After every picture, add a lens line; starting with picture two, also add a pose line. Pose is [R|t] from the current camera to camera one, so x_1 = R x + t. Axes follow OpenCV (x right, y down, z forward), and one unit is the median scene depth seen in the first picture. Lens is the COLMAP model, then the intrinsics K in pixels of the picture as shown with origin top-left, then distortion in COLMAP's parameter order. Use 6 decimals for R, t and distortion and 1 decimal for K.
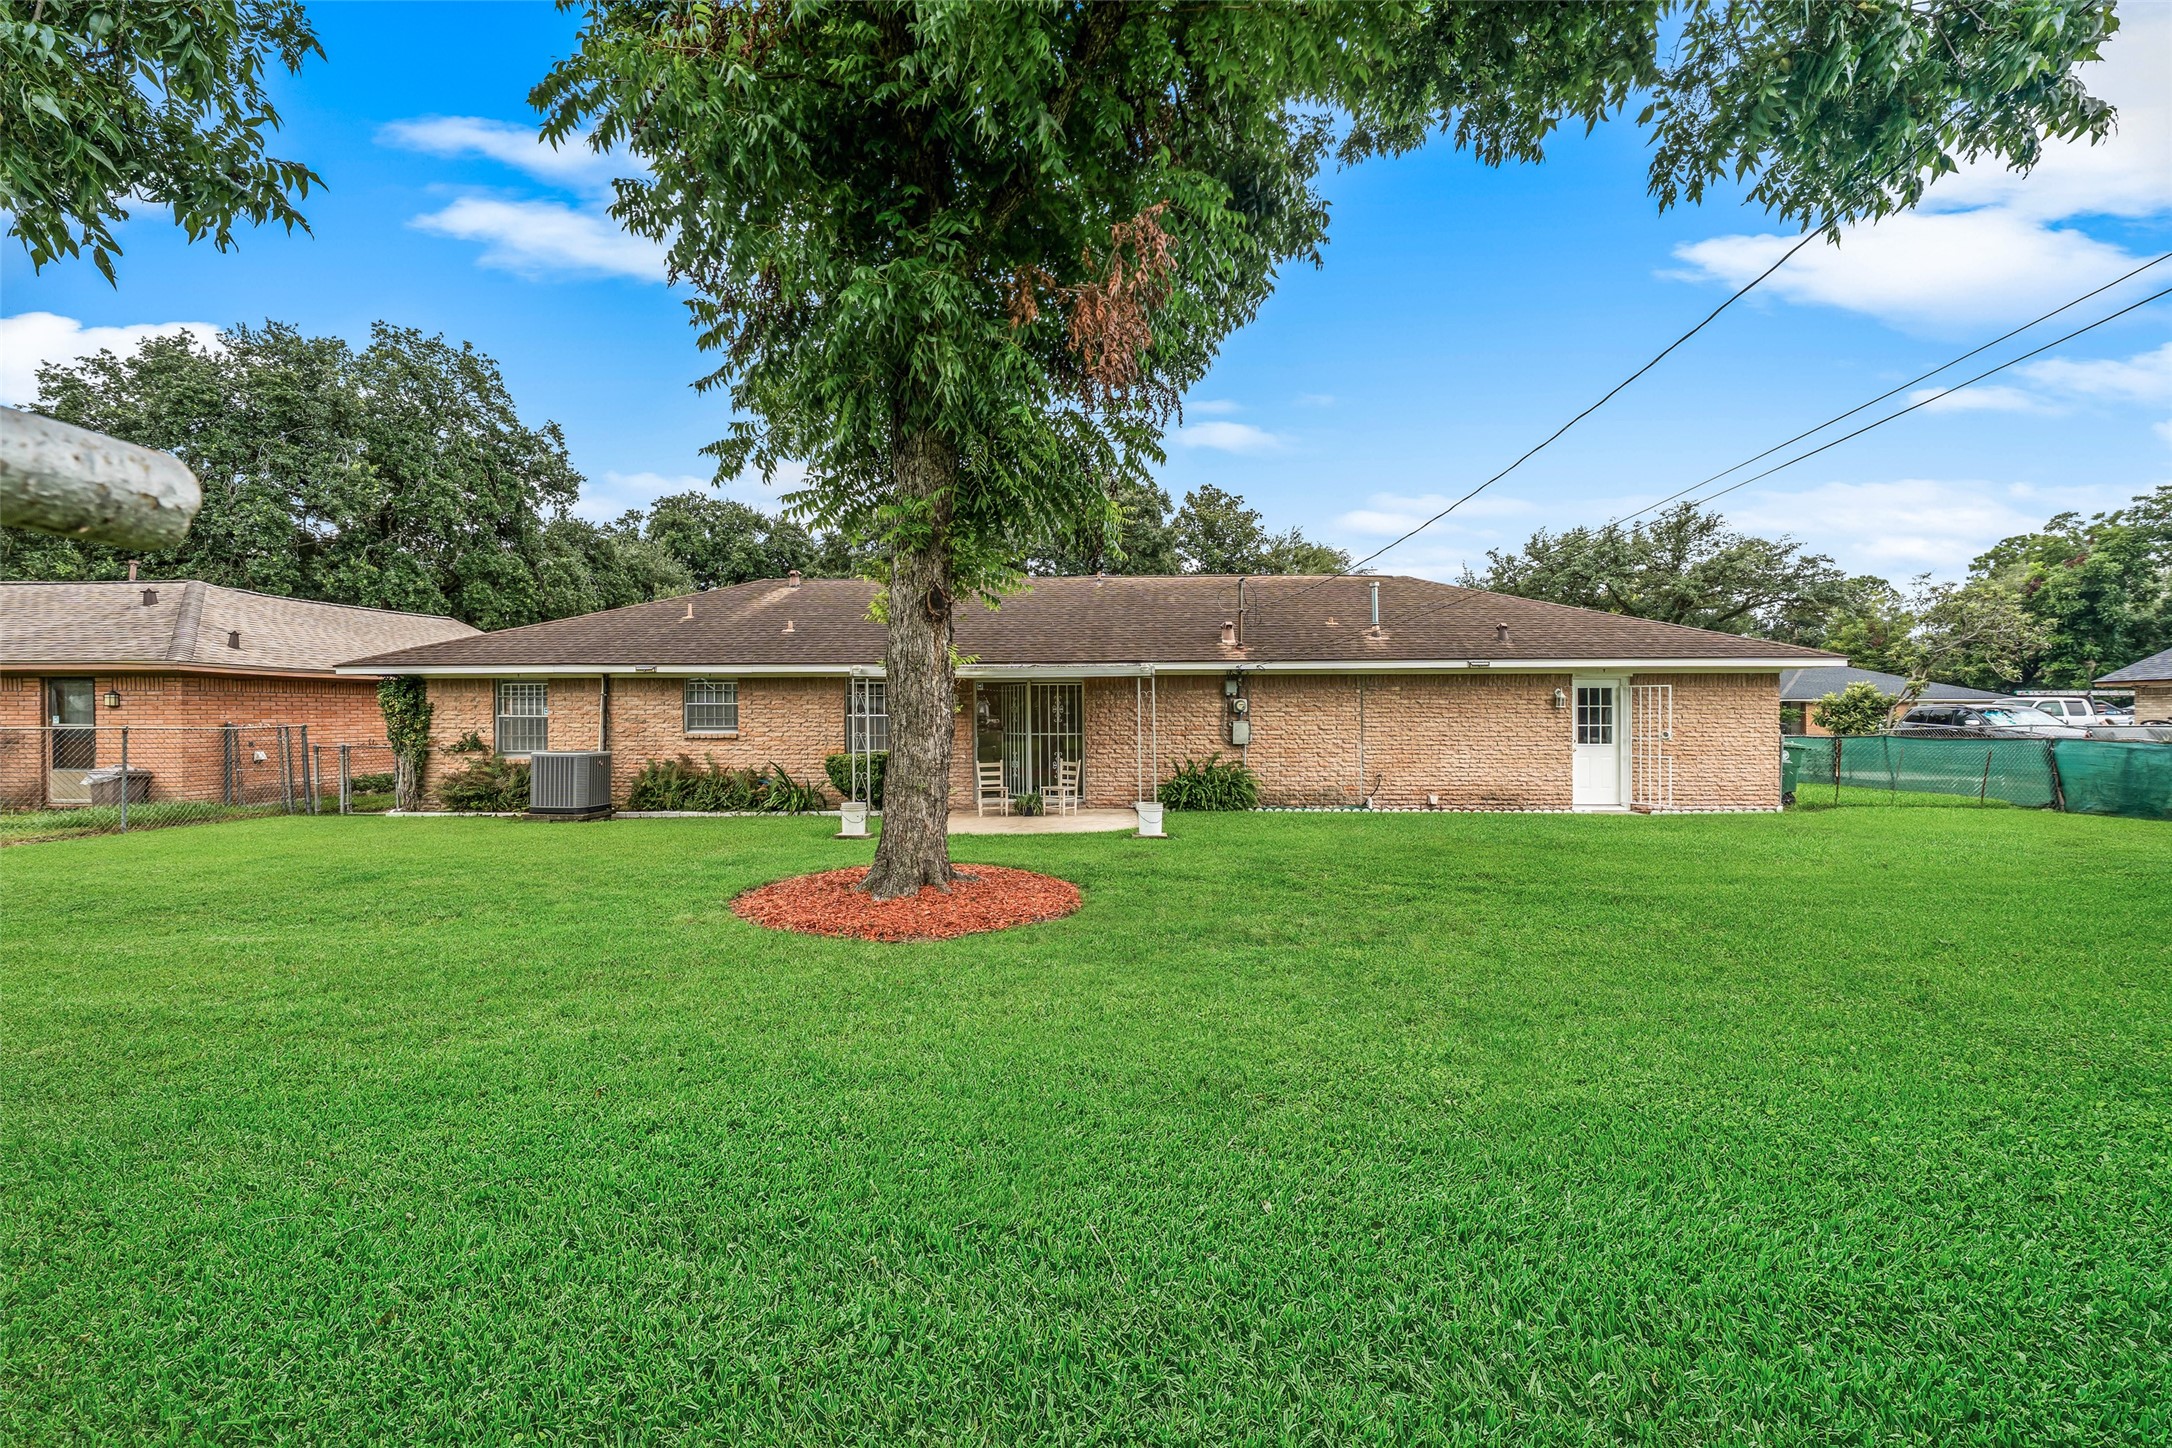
lens RADIAL K [[884.9, 0, 1086.0], [0, 884.9, 724.0], [0, 0, 1]] dist [0.001776, 0.000030]
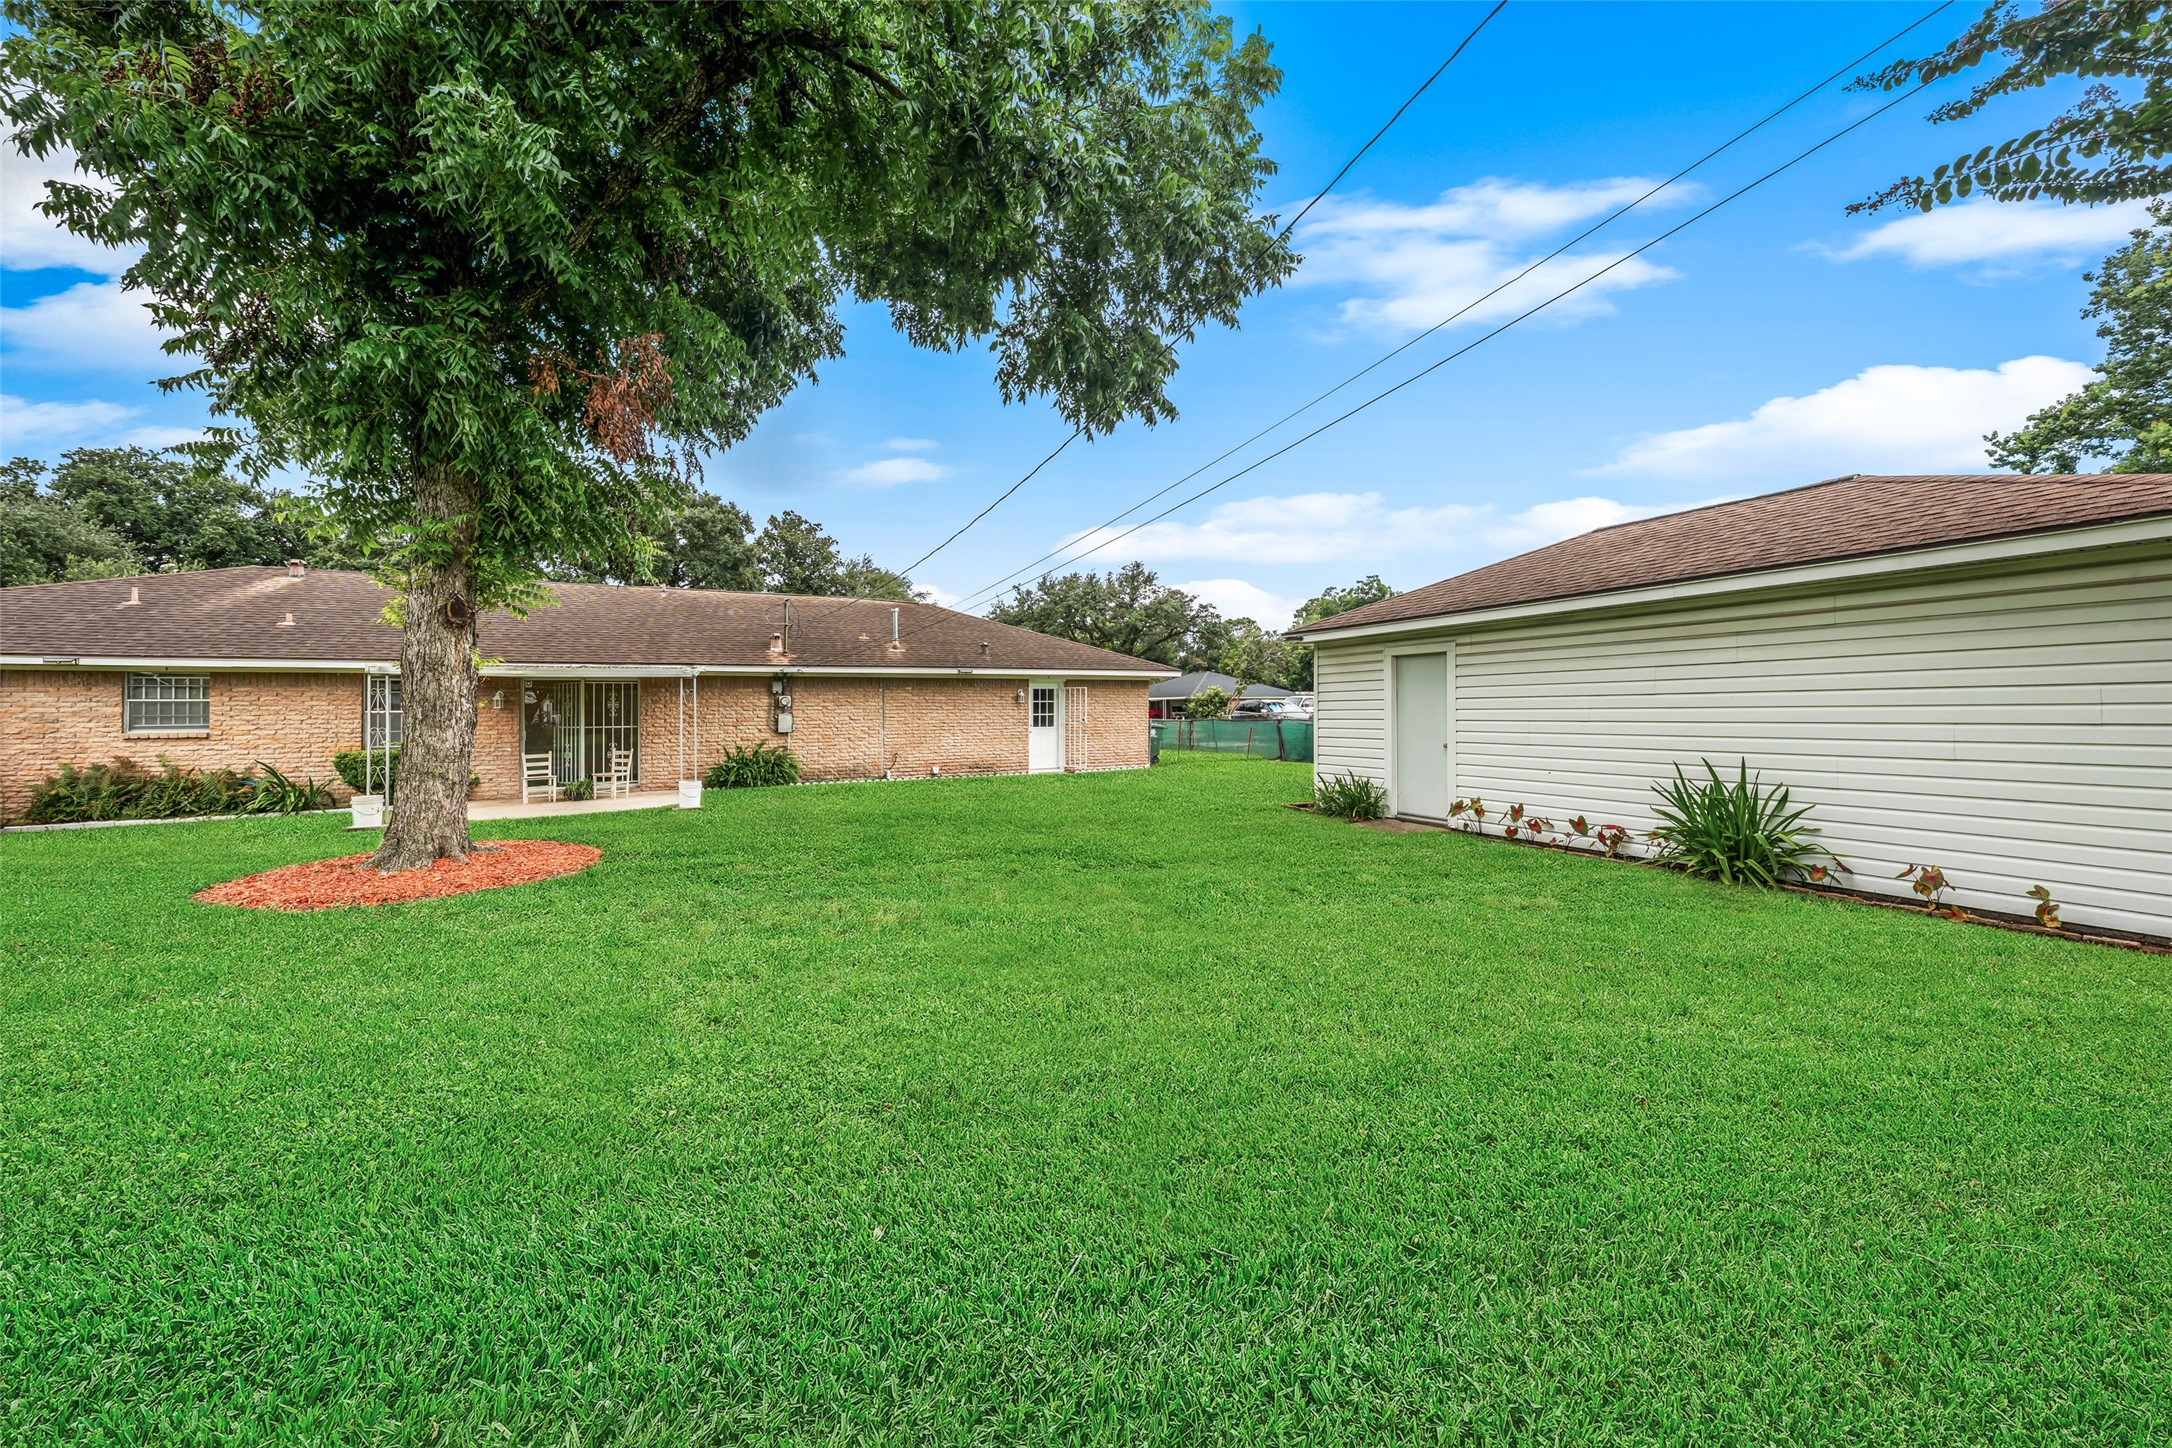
lens RADIAL K [[747.7, 0, 1074.6], [0, 747.7, 693.8], [0, 0, 1]] dist [-0.001316, 0.000296]
pose [[0.884524, 0.002978, 0.466486, 0.044563], [0.011791, 0.999517, -0.028738, 0.003600], [-0.466346, 0.030920, 0.884062, -0.117650]]
